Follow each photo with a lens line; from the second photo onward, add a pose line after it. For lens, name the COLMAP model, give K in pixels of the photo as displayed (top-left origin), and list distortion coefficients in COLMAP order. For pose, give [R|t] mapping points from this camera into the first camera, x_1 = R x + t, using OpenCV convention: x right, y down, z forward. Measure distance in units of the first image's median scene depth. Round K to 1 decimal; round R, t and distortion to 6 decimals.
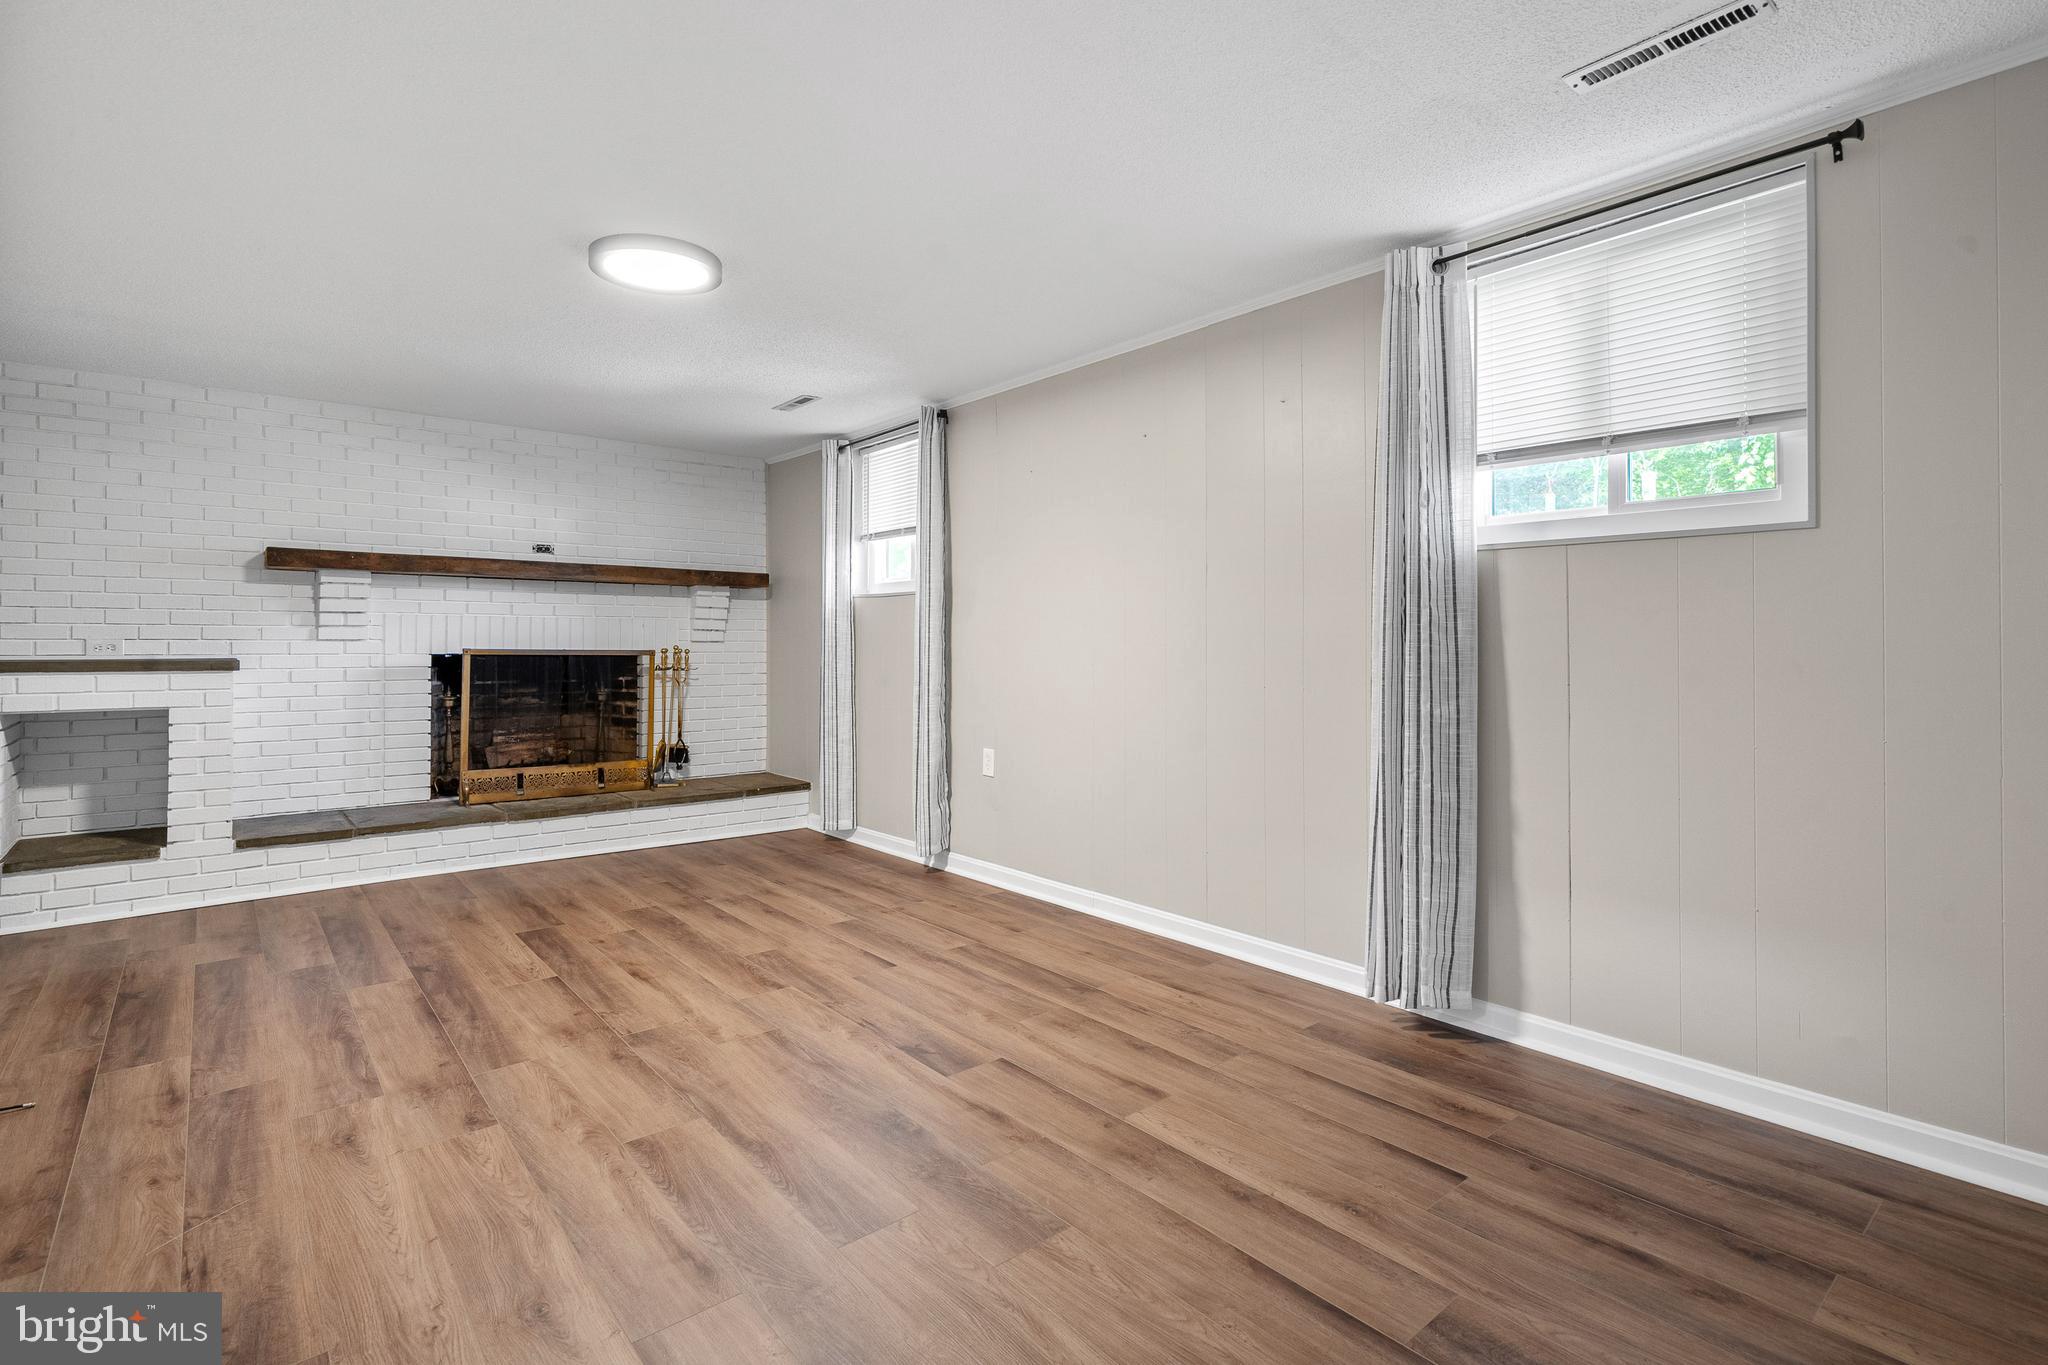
lens RADIAL K [[974.7, 0, 1008.6], [0, 974.7, 633.1], [0, 0, 1]] dist [0.000403, 0.002107]
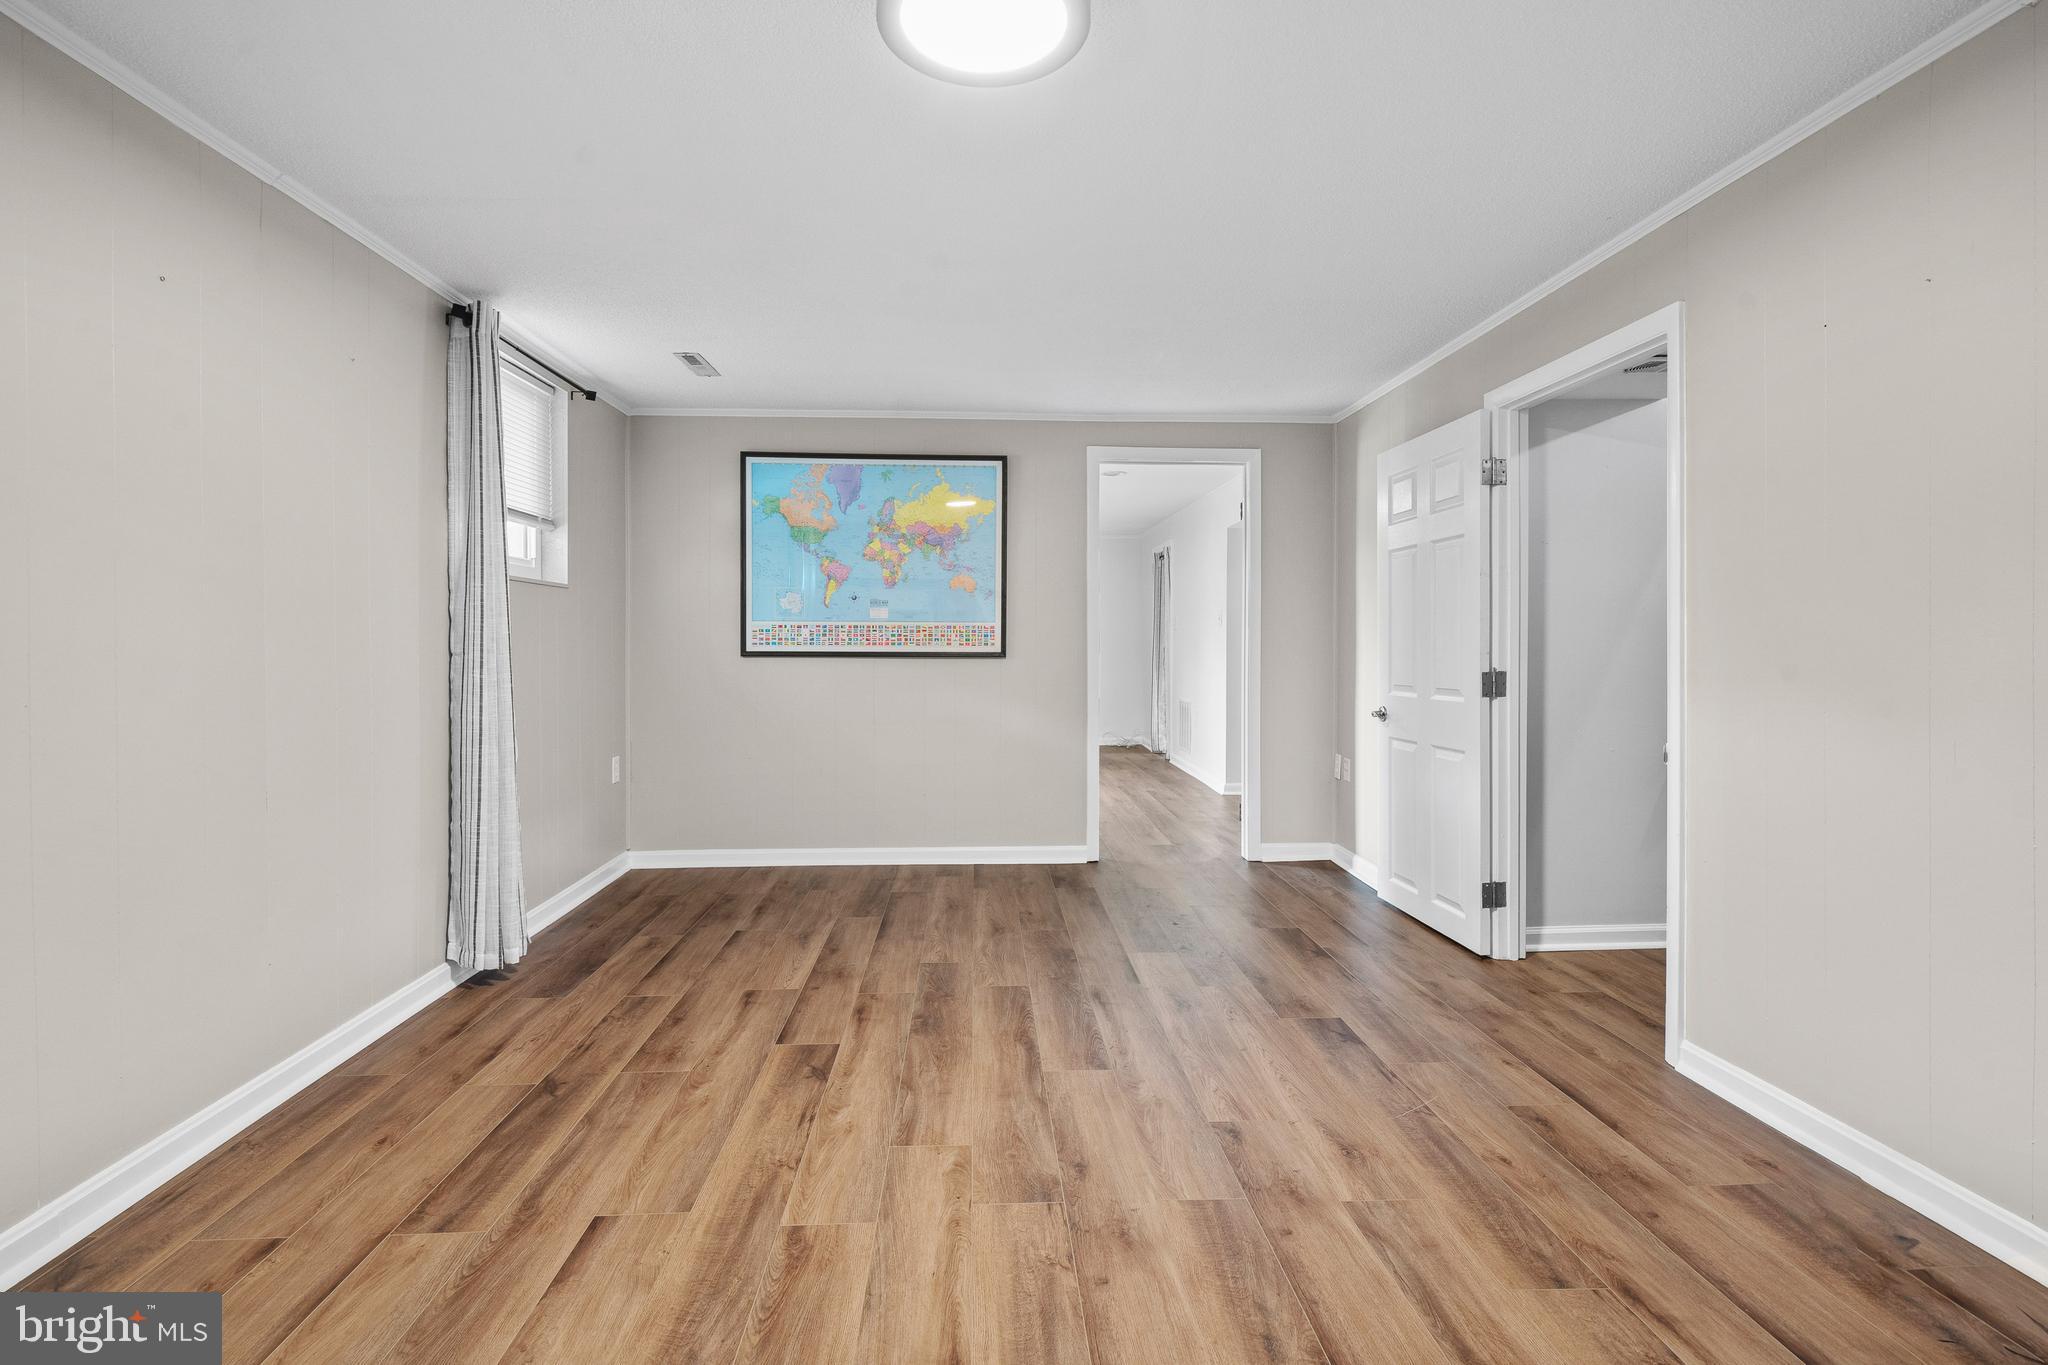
lens RADIAL K [[974.7, 0, 1023.4], [0, 974.7, 664.9], [0, 0, 1]] dist [0.000403, 0.002107]
pose [[-0.806819, -0.008868, 0.590732, -0.830825], [-0.000177, 0.999891, 0.014768, 0.009582], [-0.590799, 0.011811, -0.806732, 1.665006]]
